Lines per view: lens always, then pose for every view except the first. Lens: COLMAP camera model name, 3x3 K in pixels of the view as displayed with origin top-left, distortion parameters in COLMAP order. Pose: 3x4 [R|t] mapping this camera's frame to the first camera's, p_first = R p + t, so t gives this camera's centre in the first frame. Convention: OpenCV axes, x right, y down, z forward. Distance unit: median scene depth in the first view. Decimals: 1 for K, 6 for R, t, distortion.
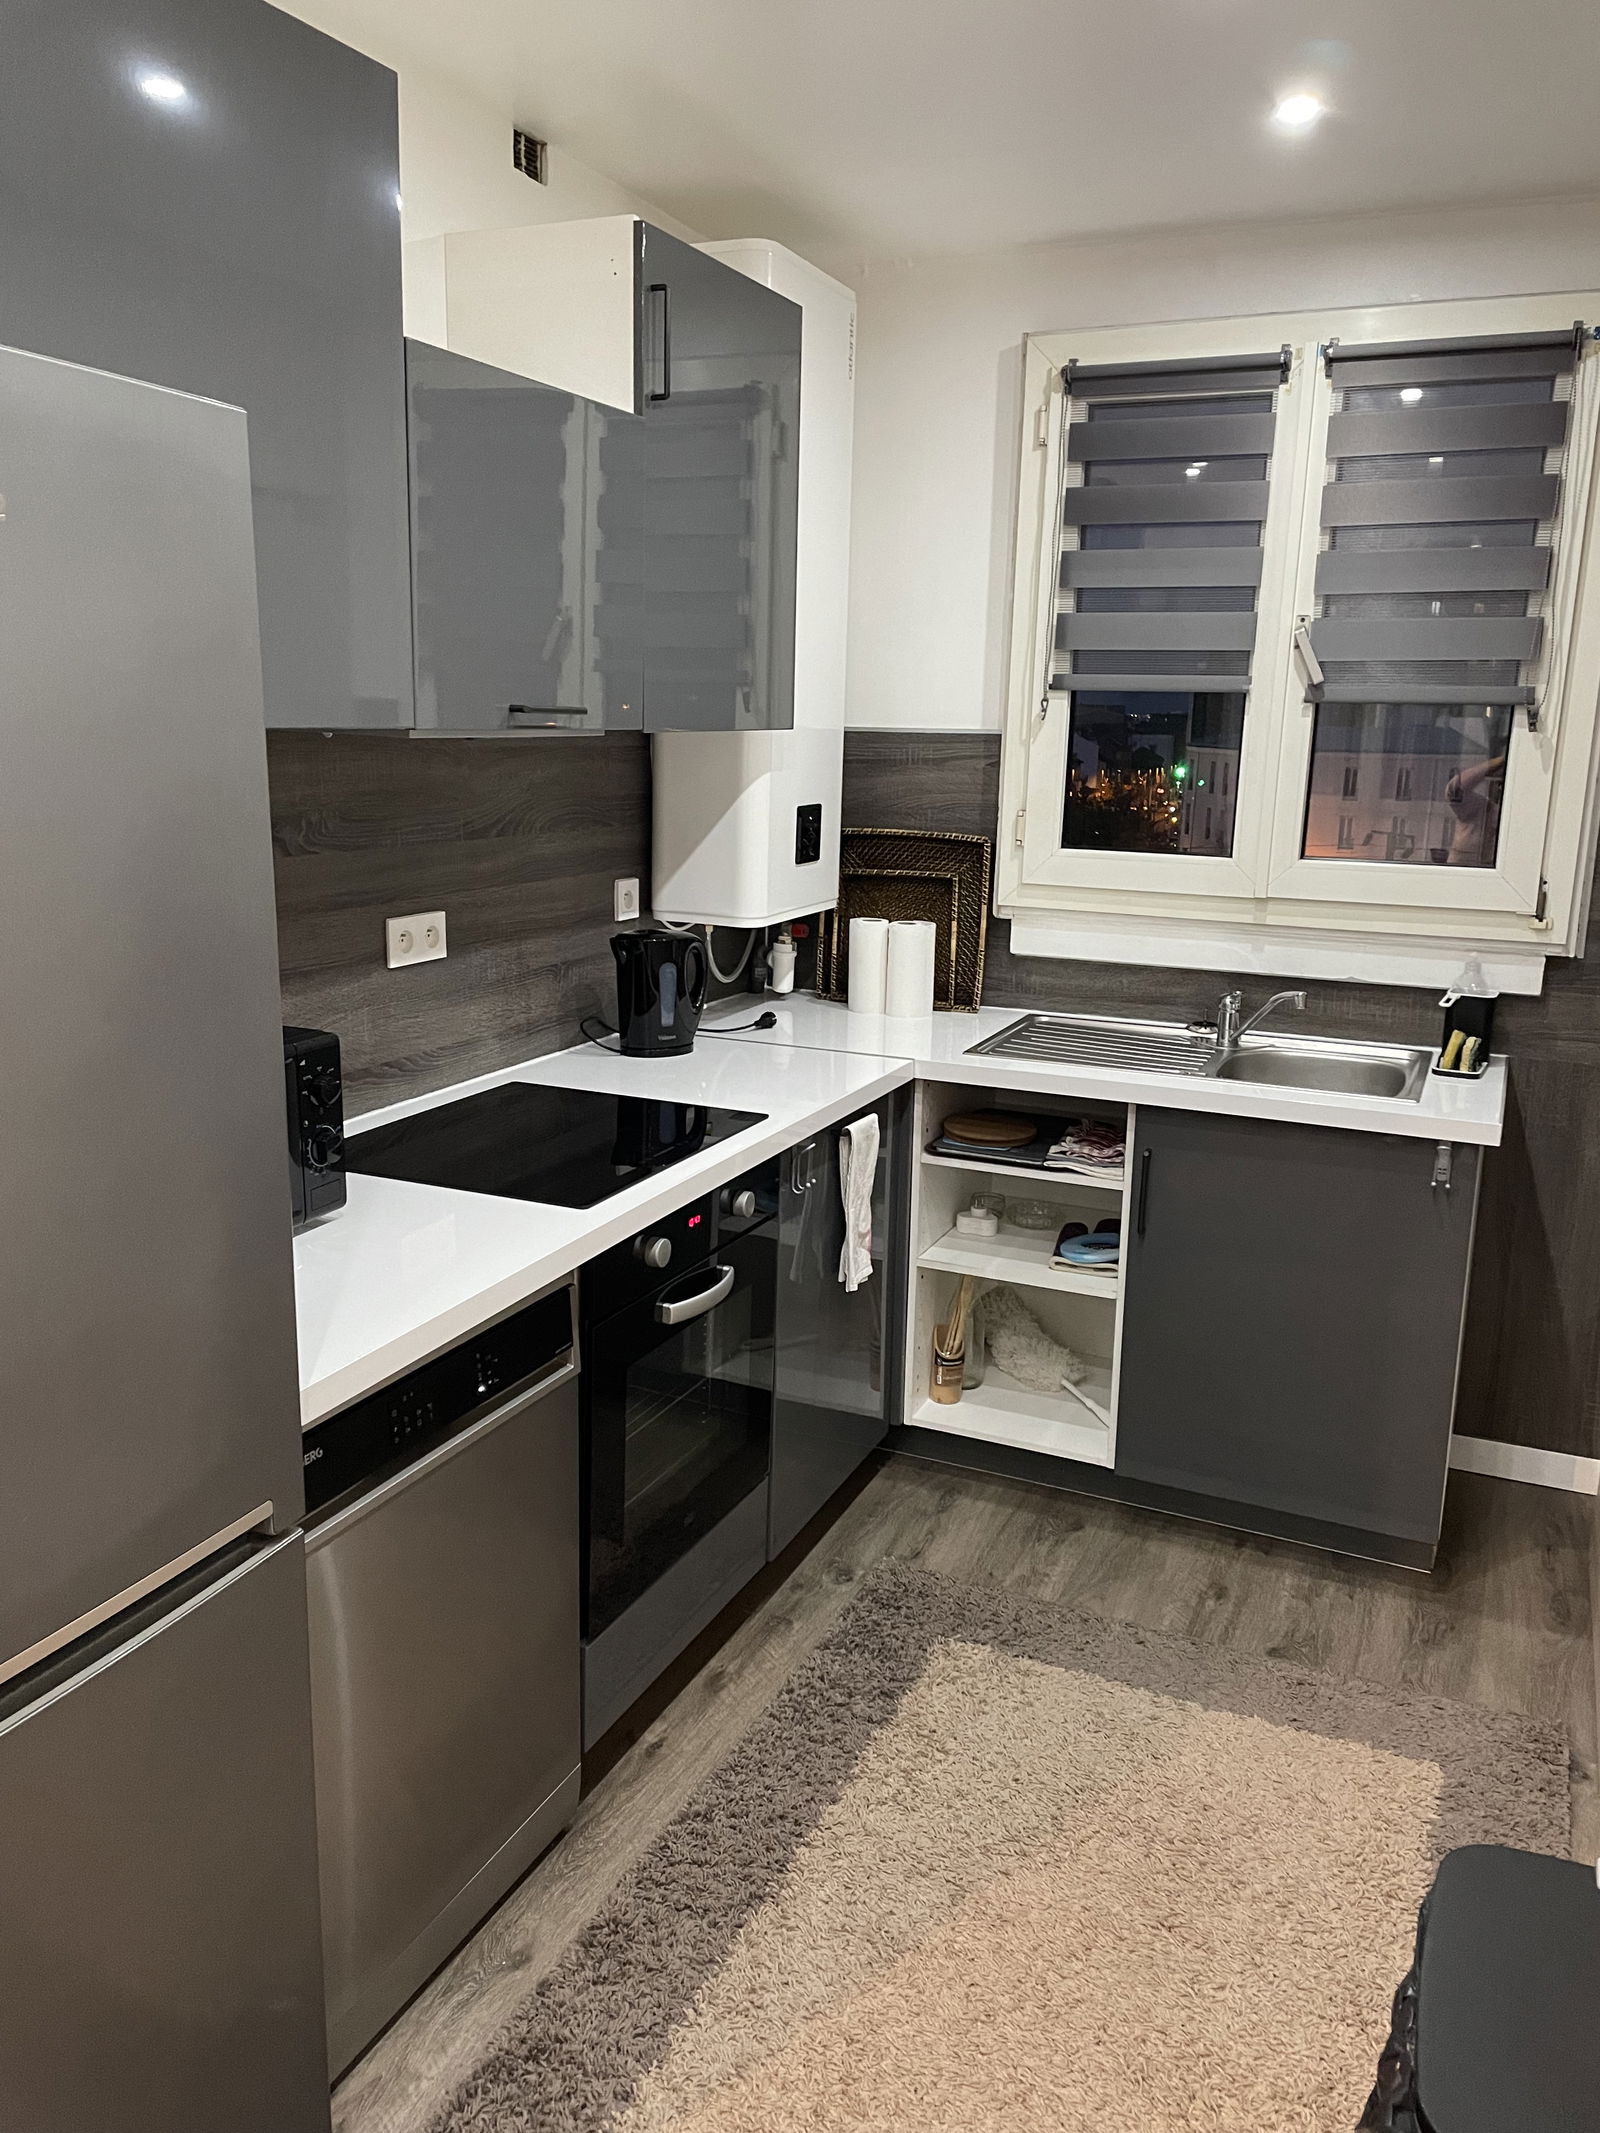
lens RADIAL K [[1555.8, 0, 782.3], [0, 1555.8, 1064.7], [0, 0, 1]] dist [0.029738, -0.028687]
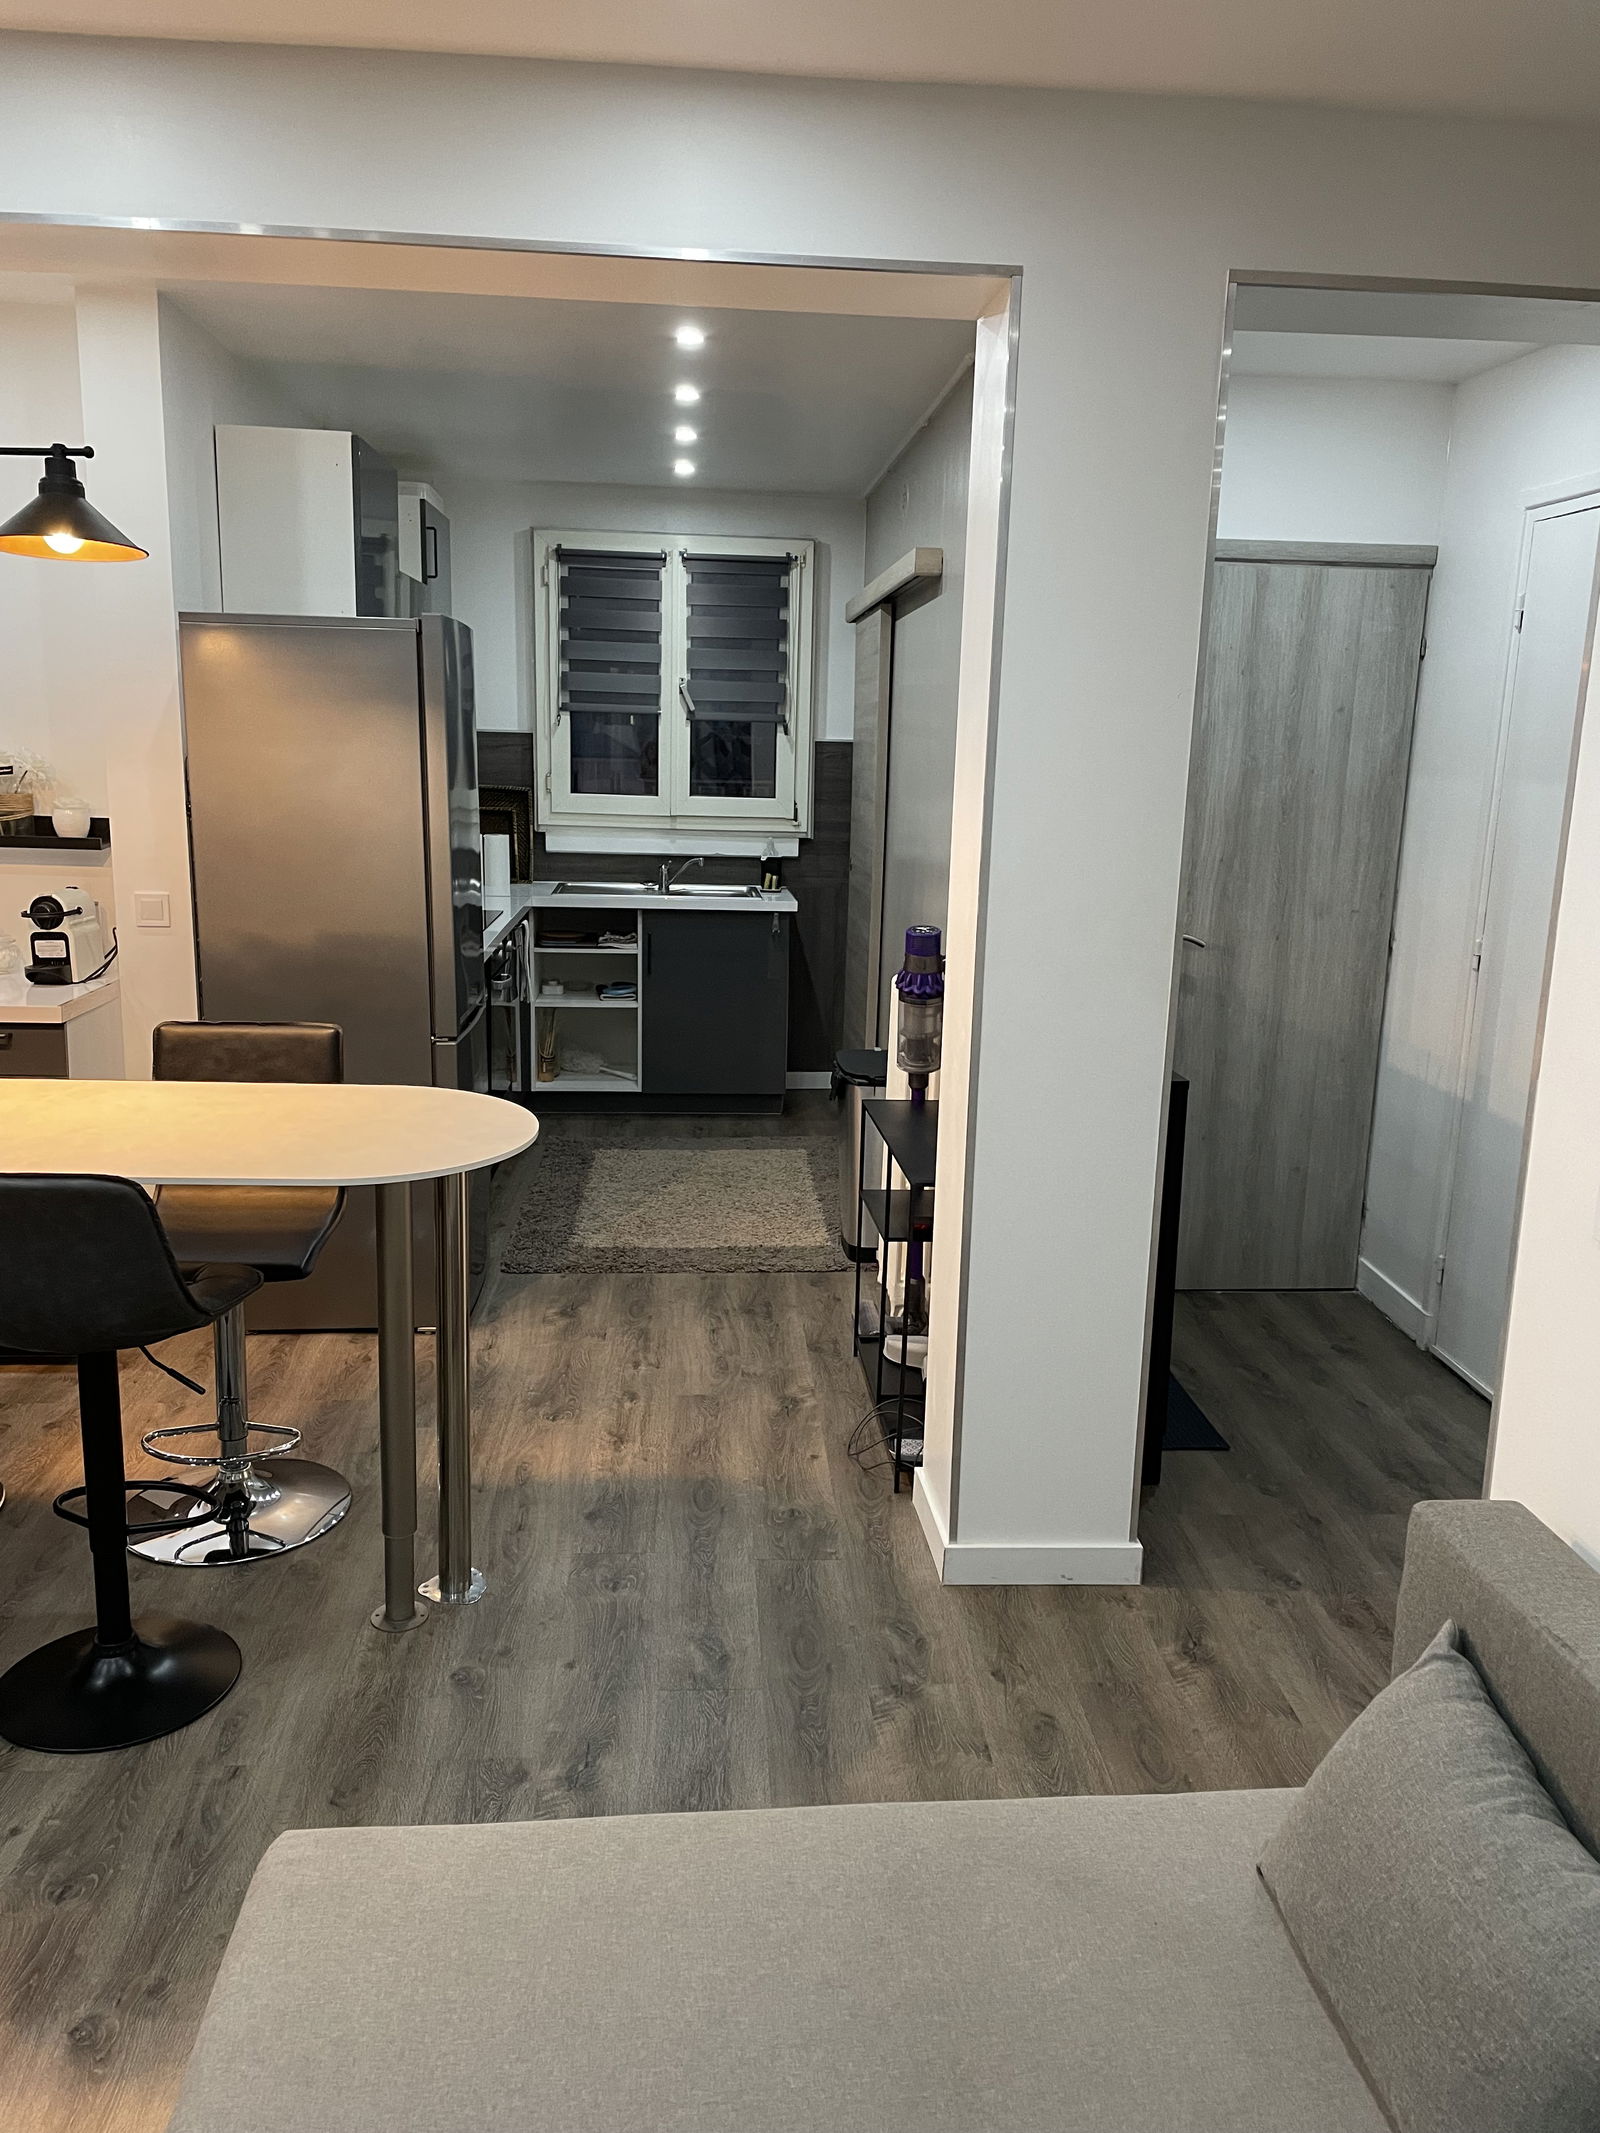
lens RADIAL K [[1699.9, 0, 793.7], [0, 1699.9, 1056.3], [0, 0, 1]] dist [0.100151, -0.000920]
pose [[0.872948, -0.087860, 0.479837, -0.664691], [0.099327, 0.995054, 0.001496, 0.222772], [-0.477595, 0.046355, 0.877356, -1.032112]]
